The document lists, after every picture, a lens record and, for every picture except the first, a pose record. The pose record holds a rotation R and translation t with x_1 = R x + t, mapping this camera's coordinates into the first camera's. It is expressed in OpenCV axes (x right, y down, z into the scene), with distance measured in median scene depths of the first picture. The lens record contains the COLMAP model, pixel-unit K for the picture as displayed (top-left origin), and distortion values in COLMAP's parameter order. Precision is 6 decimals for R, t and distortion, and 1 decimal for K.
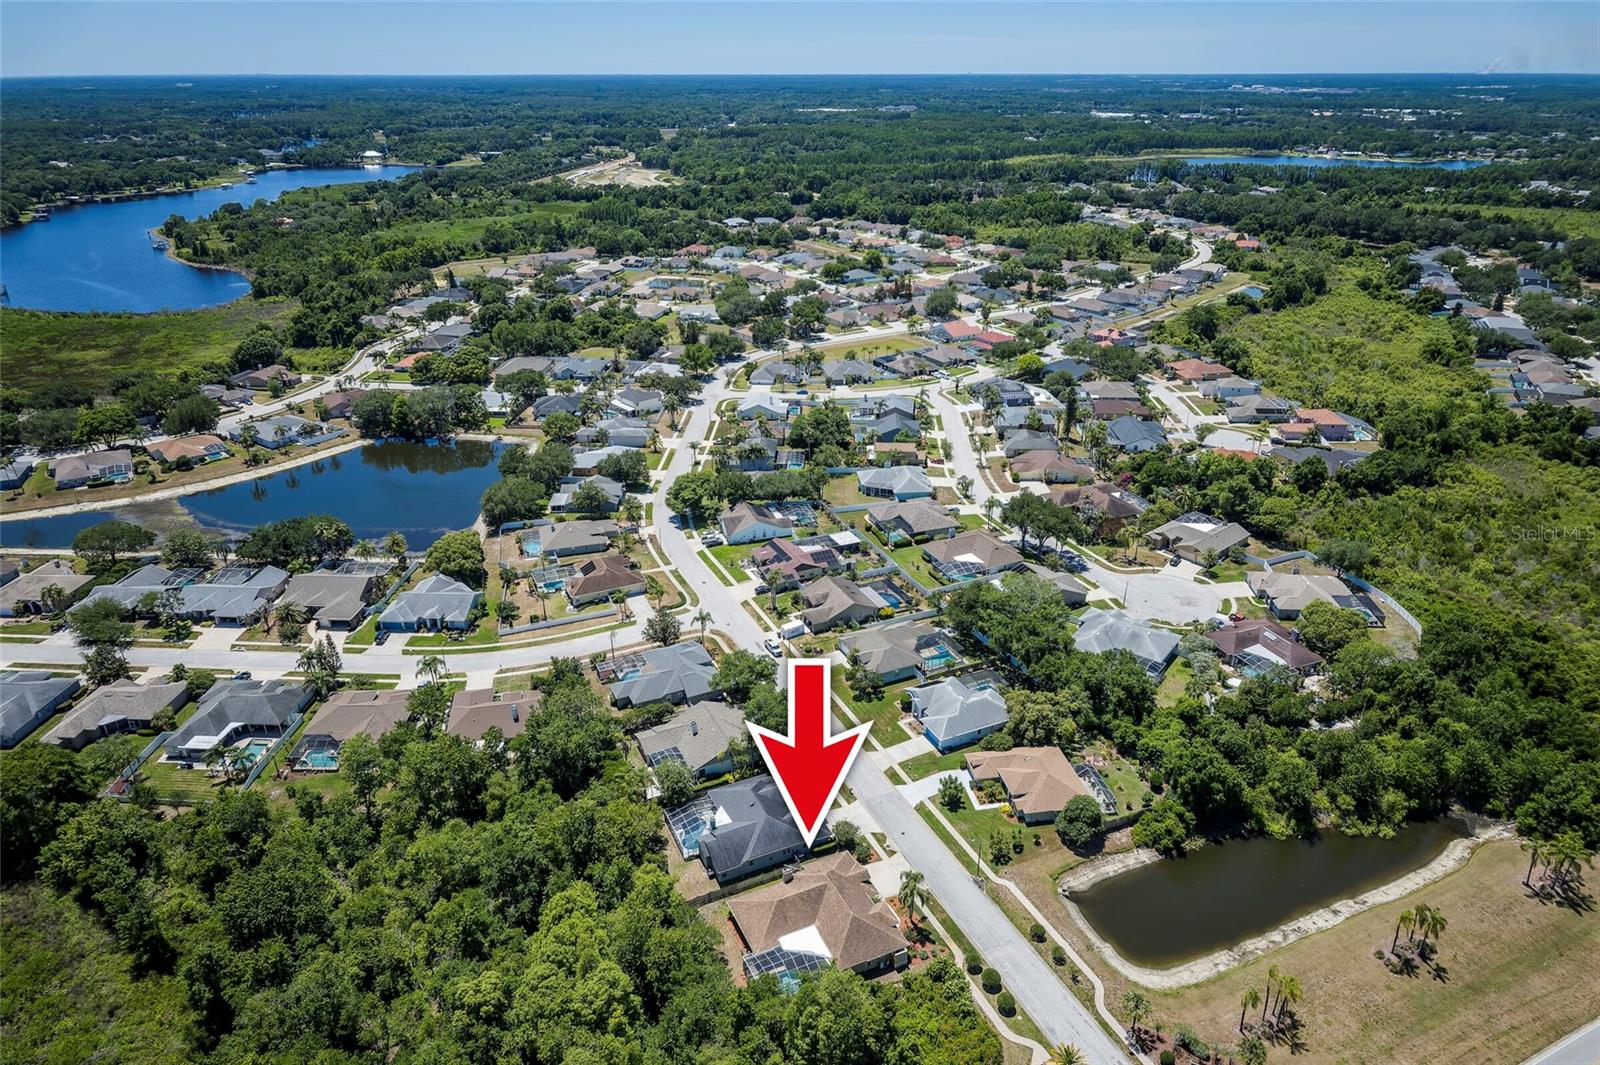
lens RADIAL K [[1010.1, 0, 803.7], [0, 1010.1, 535.3], [0, 0, 1]] dist [0.001670, 0.005187]
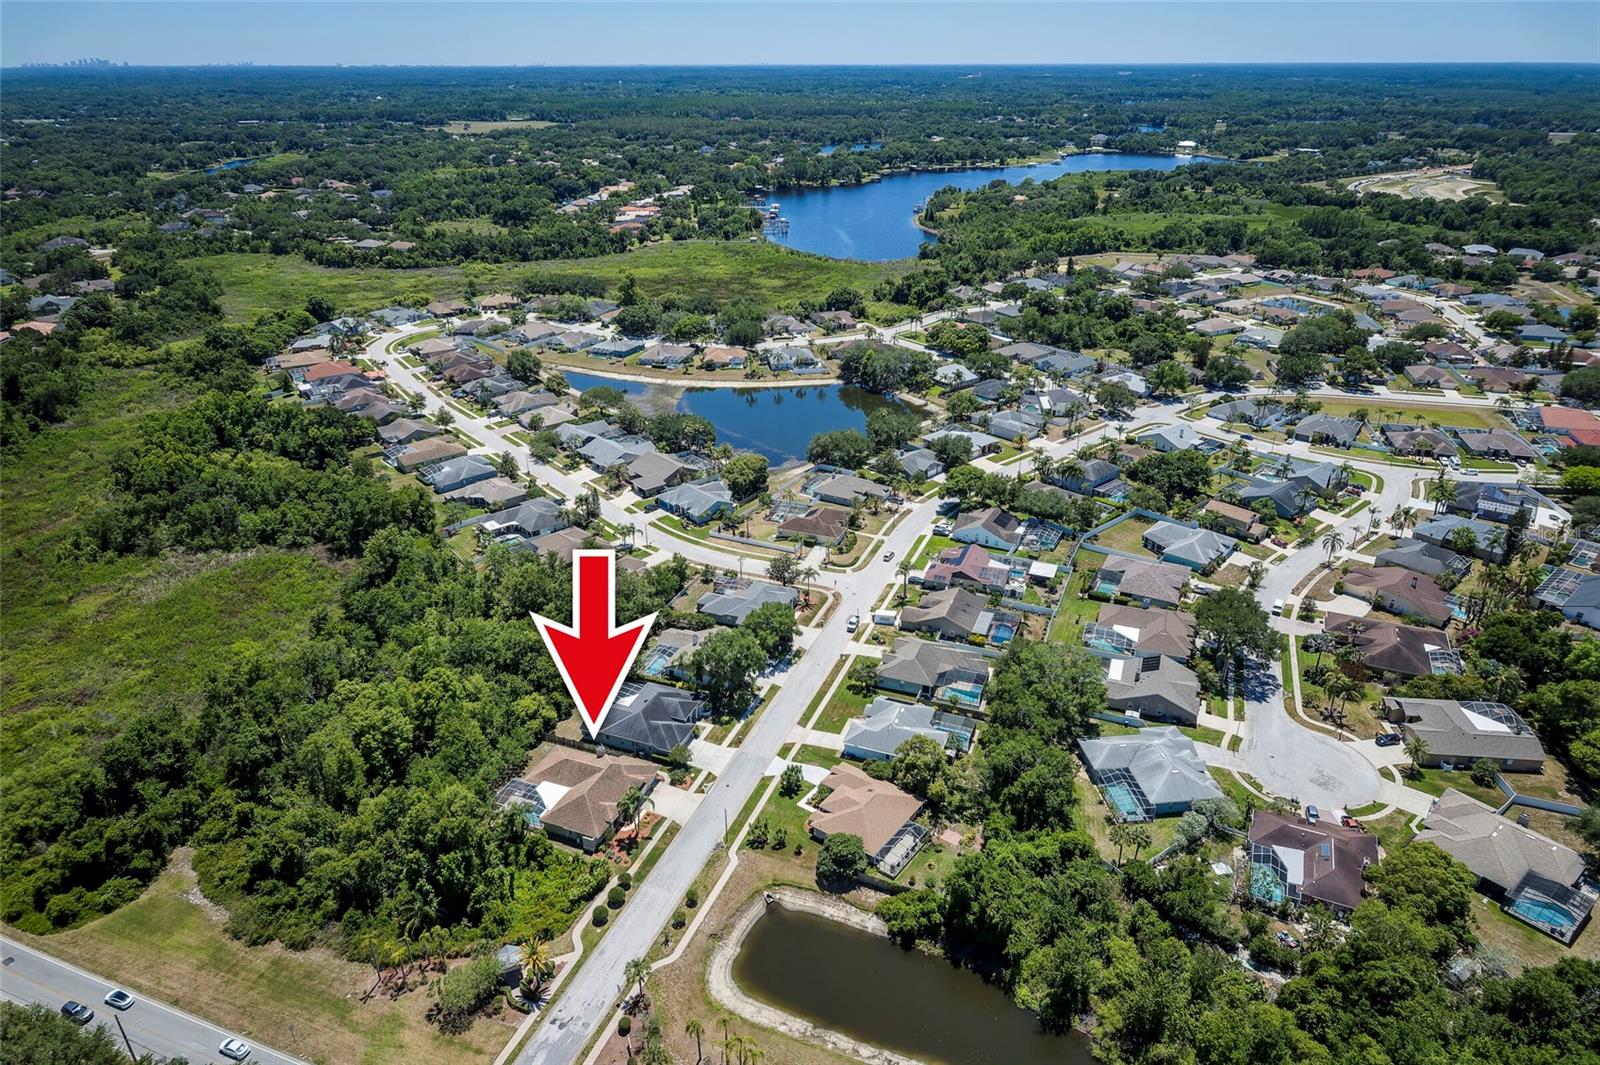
lens RADIAL K [[1005.2, 0, 803.3], [0, 1005.2, 531.8], [0, 0, 1]] dist [0.005674, 0.003864]
pose [[0.688919, 0.309754, -0.655319, 0.580681], [-0.303970, 0.944212, 0.126752, -0.096065], [0.658022, 0.111876, 0.744641, 0.152031]]
